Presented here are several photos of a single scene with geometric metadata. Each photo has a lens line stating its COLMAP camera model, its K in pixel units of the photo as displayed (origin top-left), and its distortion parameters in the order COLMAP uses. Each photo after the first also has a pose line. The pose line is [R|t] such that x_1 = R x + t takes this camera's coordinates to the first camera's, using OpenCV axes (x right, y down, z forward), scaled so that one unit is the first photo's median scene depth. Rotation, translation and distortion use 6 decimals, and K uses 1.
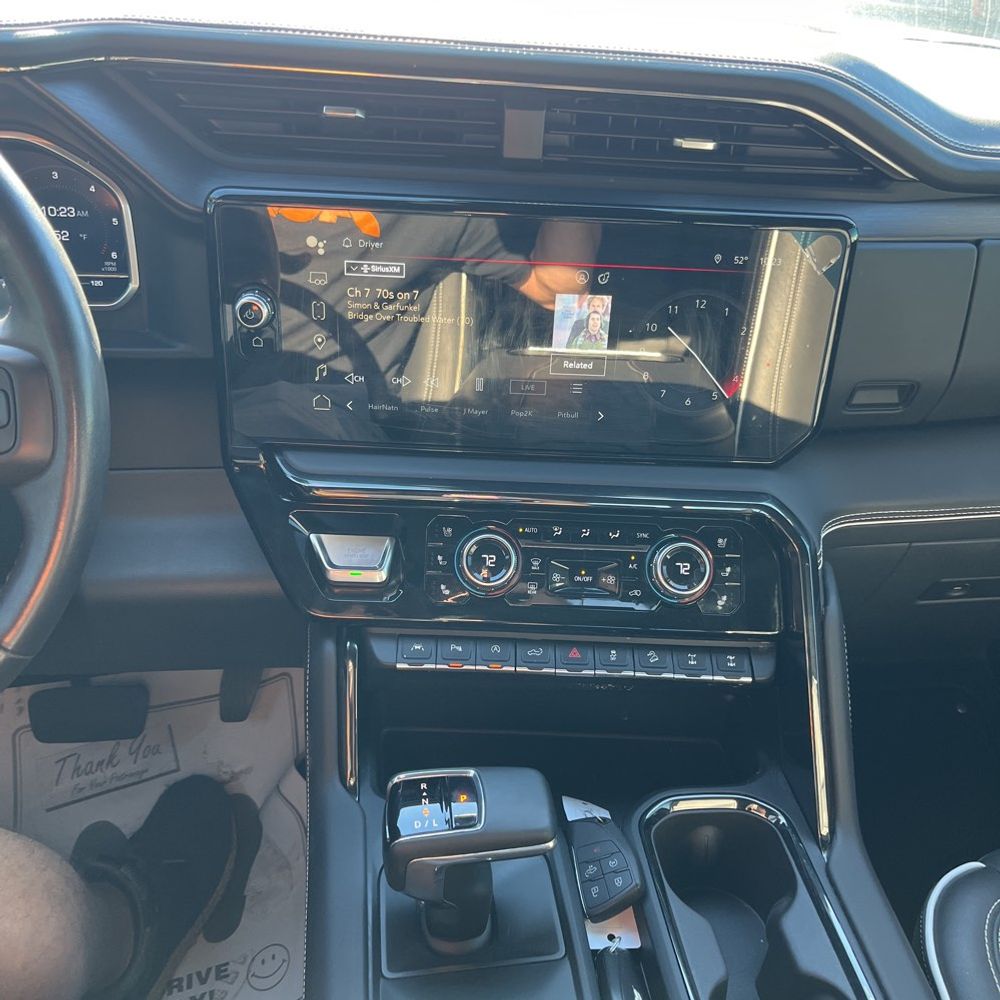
lens RADIAL K [[990.7, 0, 498.5], [0, 990.7, 503.7], [0, 0, 1]] dist [0.029825, -0.015947]
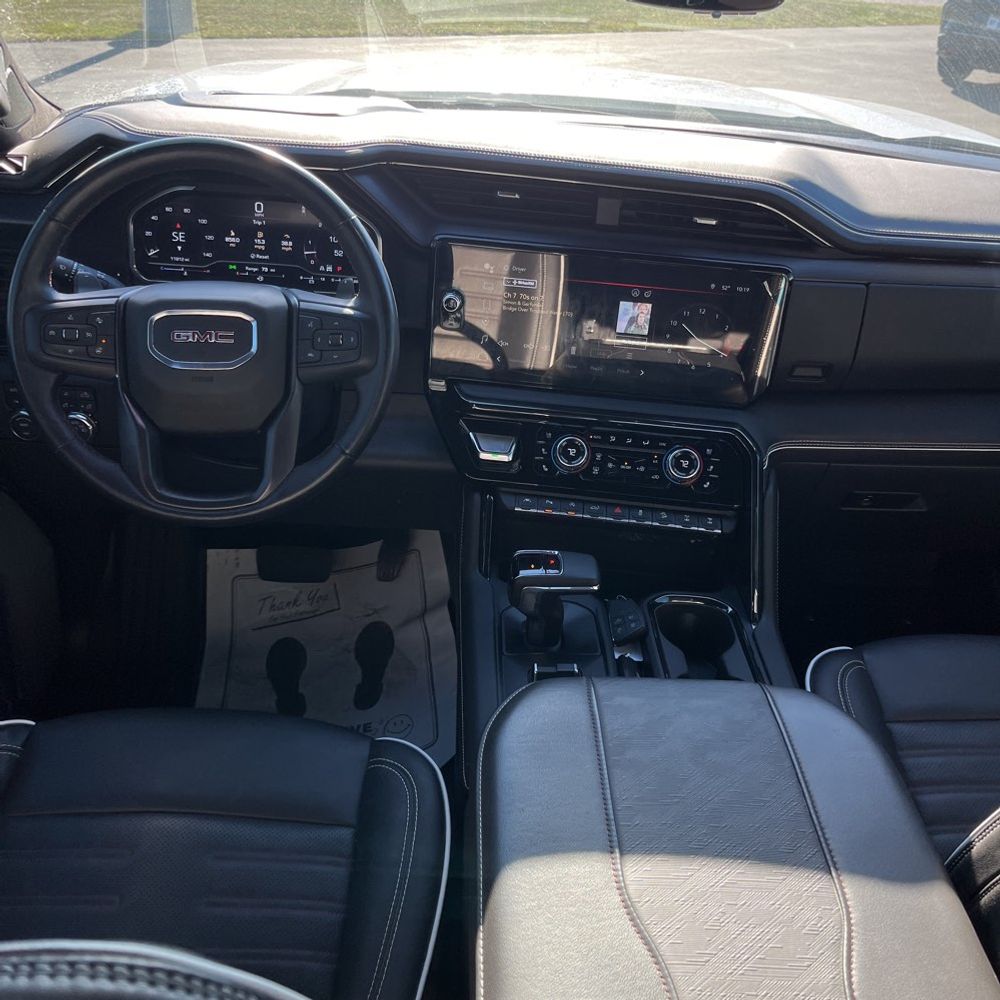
lens RADIAL K [[1043.9, 0, 497.8], [0, 1043.9, 494.1], [0, 0, 1]] dist [0.045214, -0.019990]
pose [[0.996075, 0.064592, -0.060526, -0.023356], [-0.064912, 0.997885, -0.003343, 0.144882], [0.060183, 0.007259, 0.998161, -0.831911]]
